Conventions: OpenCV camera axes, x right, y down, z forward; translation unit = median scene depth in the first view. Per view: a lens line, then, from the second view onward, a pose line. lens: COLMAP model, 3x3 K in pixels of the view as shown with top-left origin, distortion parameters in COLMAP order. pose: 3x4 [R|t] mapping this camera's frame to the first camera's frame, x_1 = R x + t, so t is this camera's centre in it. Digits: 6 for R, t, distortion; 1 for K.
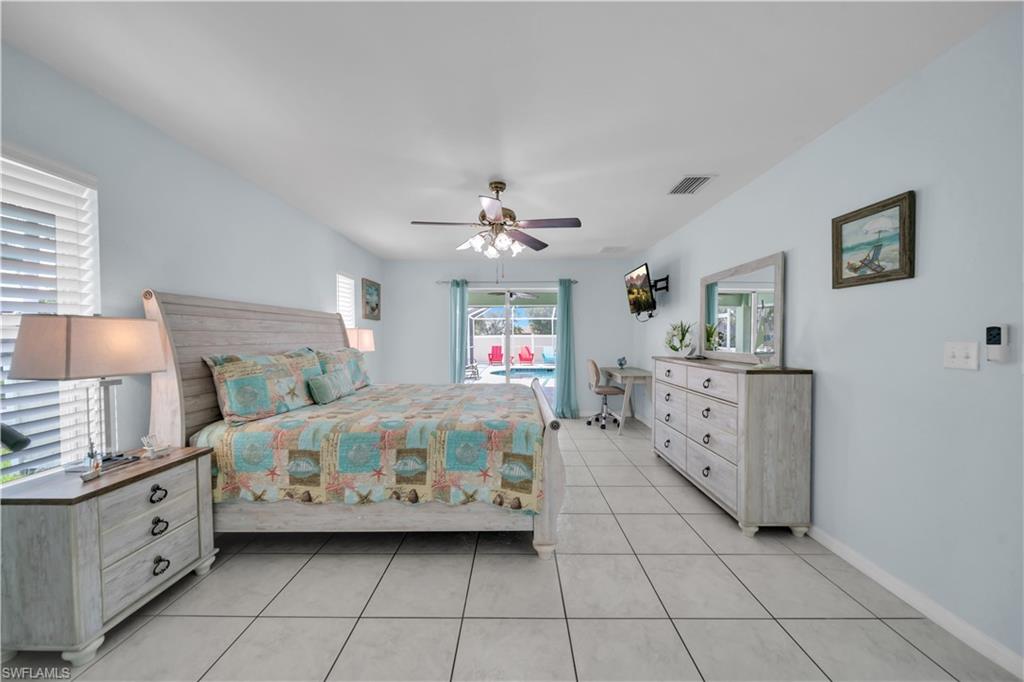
lens RADIAL K [[344.5, 0, 513.2], [0, 344.5, 351.6], [0, 0, 1]] dist [0.000264, -0.000074]
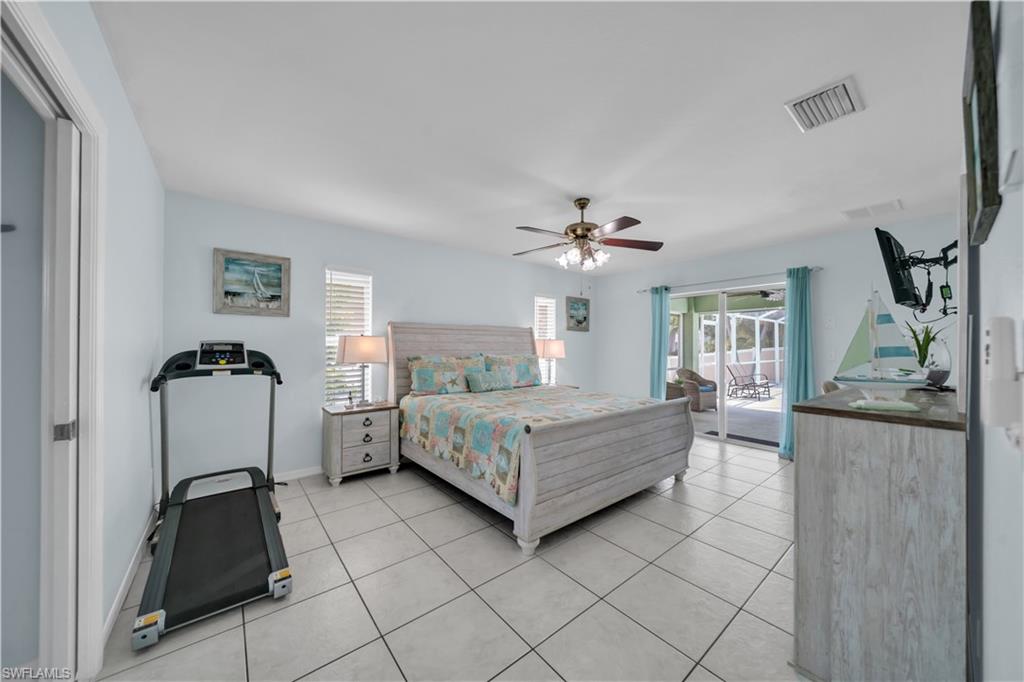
lens RADIAL K [[344.5, 0, 513.2], [0, 344.5, 351.6], [0, 0, 1]] dist [0.000264, -0.000074]
pose [[0.653604, 0.018748, -0.756604, 0.812743], [-0.039631, 0.999169, -0.009477, -0.013988], [0.755798, 0.036179, 0.653804, 0.232835]]
